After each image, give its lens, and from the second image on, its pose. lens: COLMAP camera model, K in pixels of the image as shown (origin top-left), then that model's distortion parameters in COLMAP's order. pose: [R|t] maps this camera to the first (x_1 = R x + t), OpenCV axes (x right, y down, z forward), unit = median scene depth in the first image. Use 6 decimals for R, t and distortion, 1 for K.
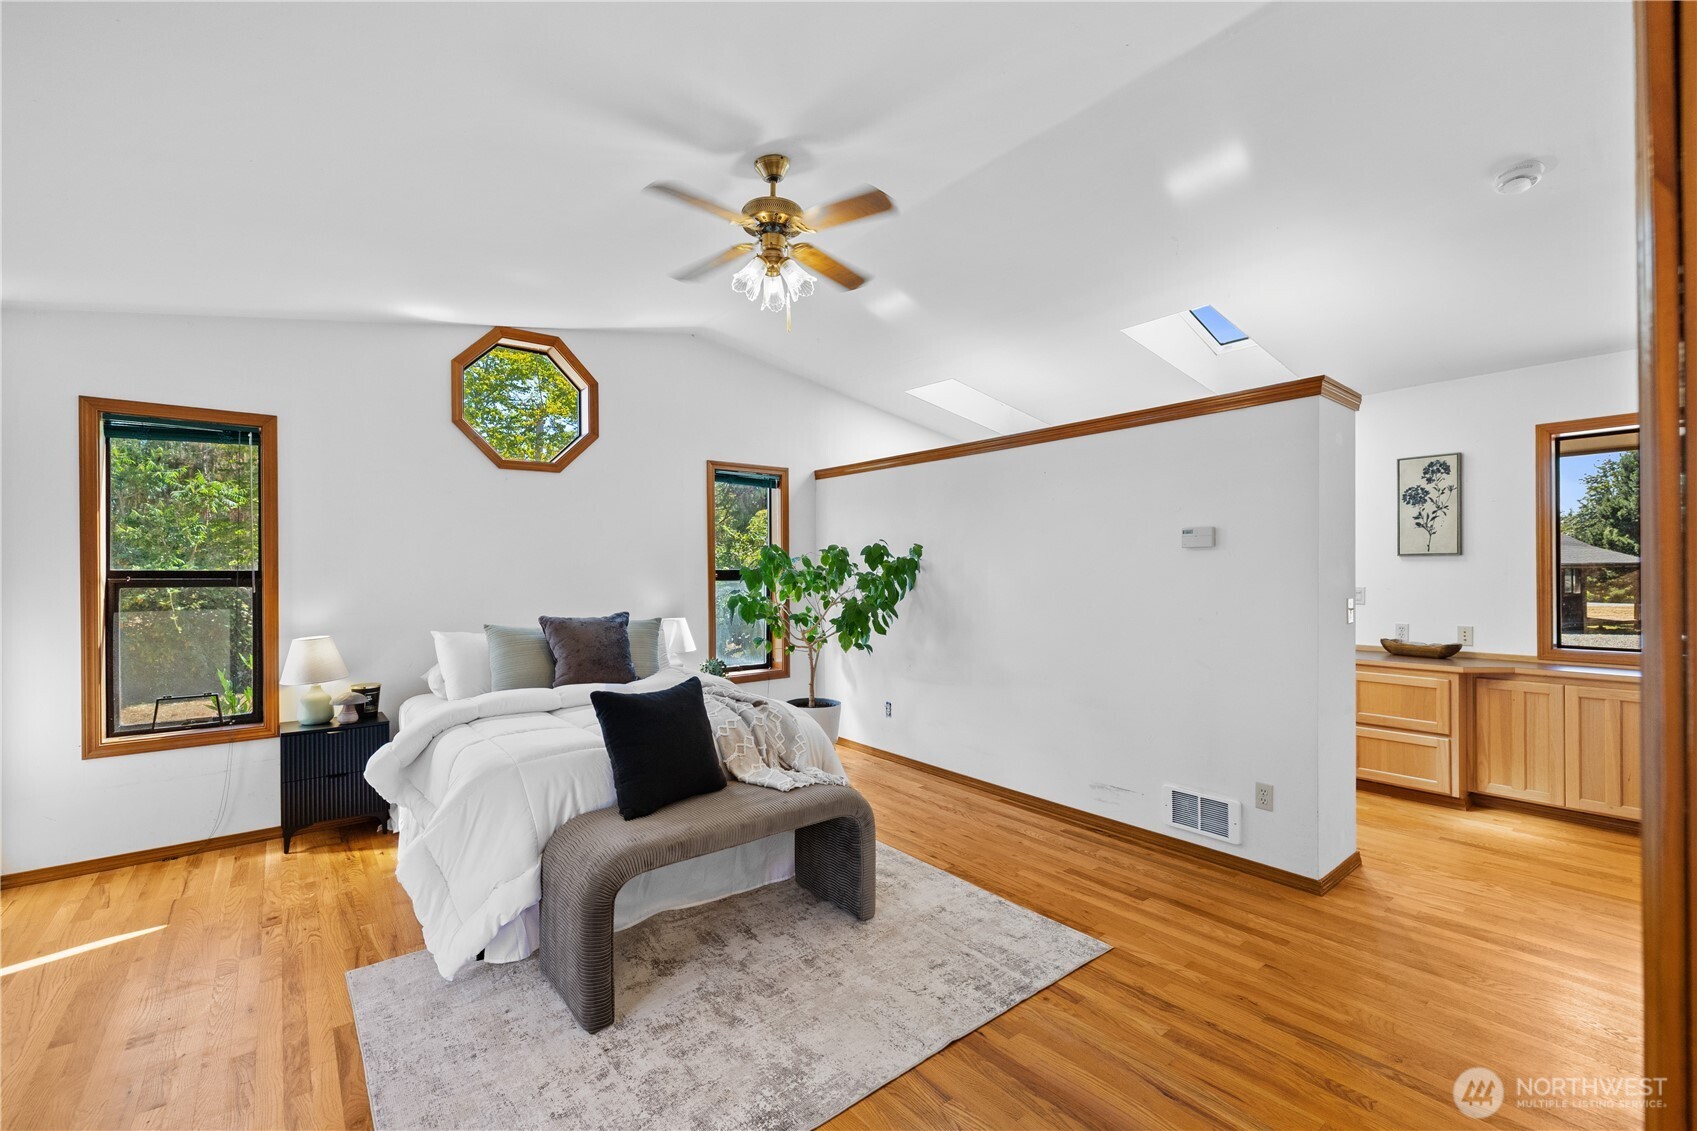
lens RADIAL K [[719.1, 0, 852.0], [0, 719.1, 568.6], [0, 0, 1]] dist [0.001422, 0.000370]
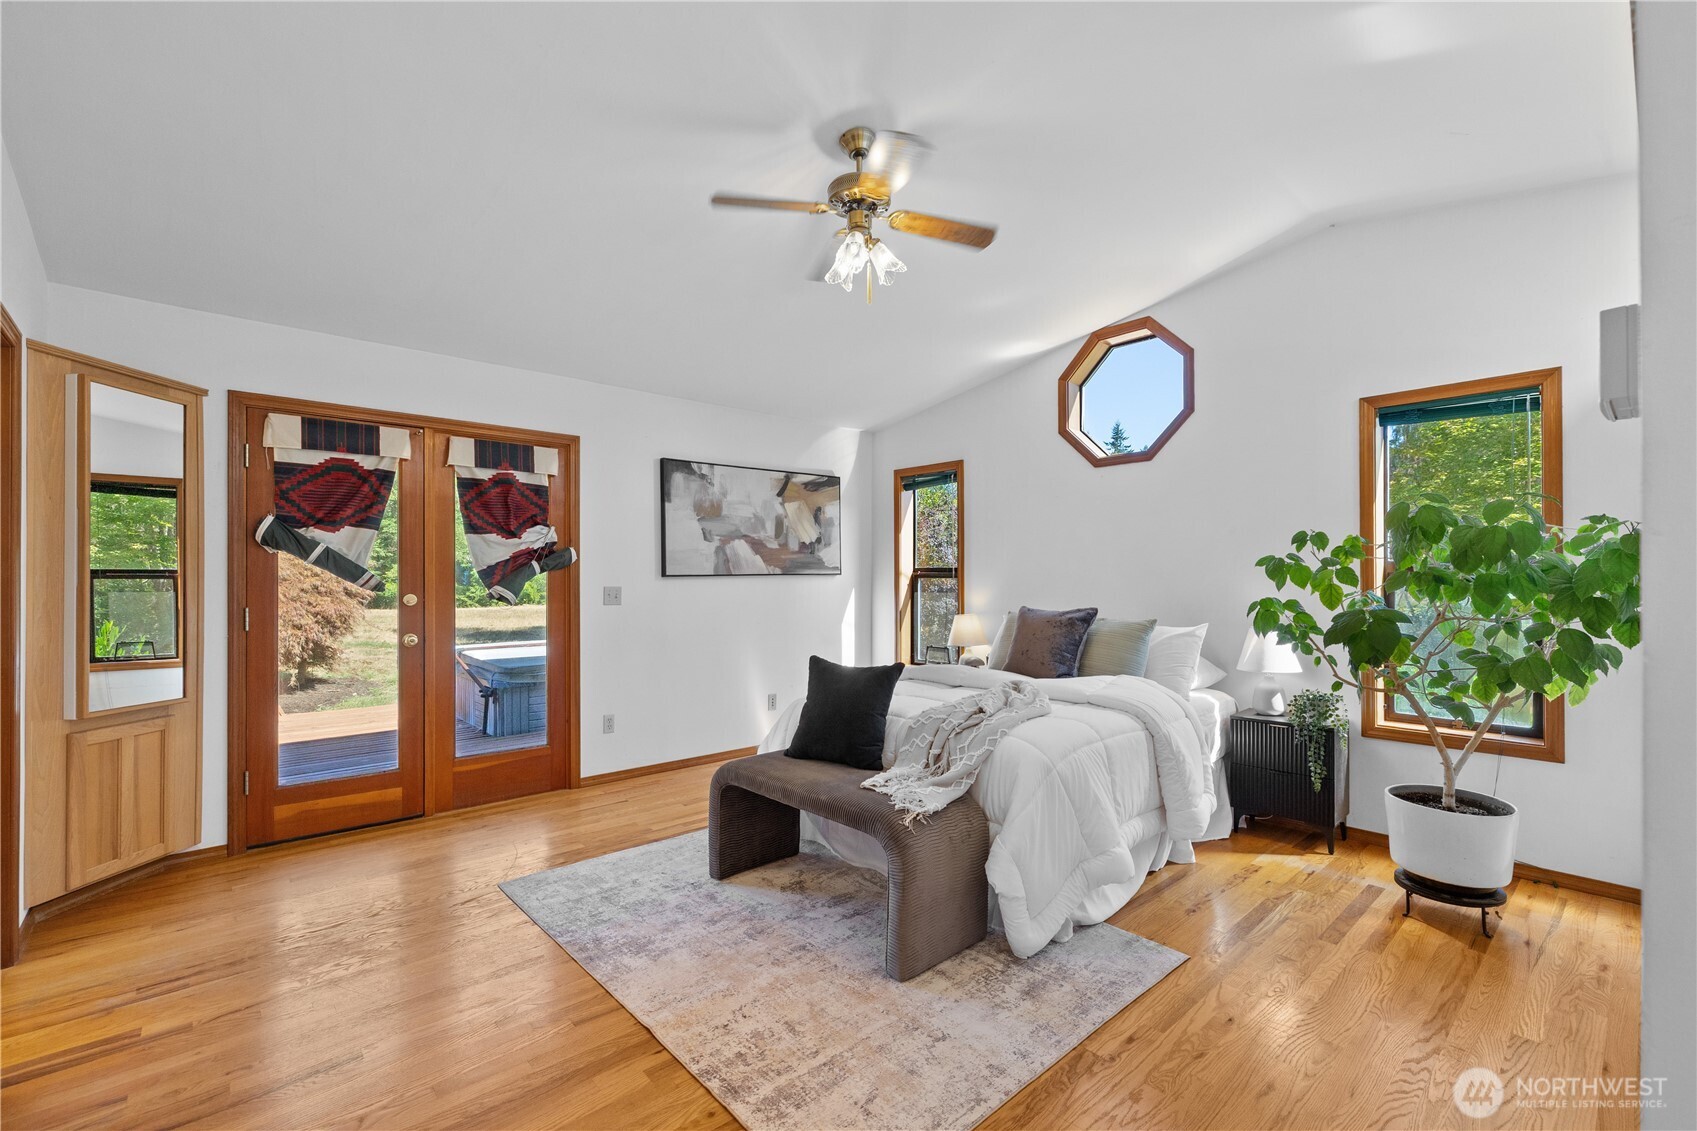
lens RADIAL K [[736.0, 0, 850.5], [0, 736.0, 580.7], [0, 0, 1]] dist [0.001290, 0.000156]
pose [[0.049947, 0.007485, -0.998724, 0.839855], [-0.001693, 0.999971, 0.007410, 0.026073], [0.998750, 0.001321, 0.049959, 0.890296]]
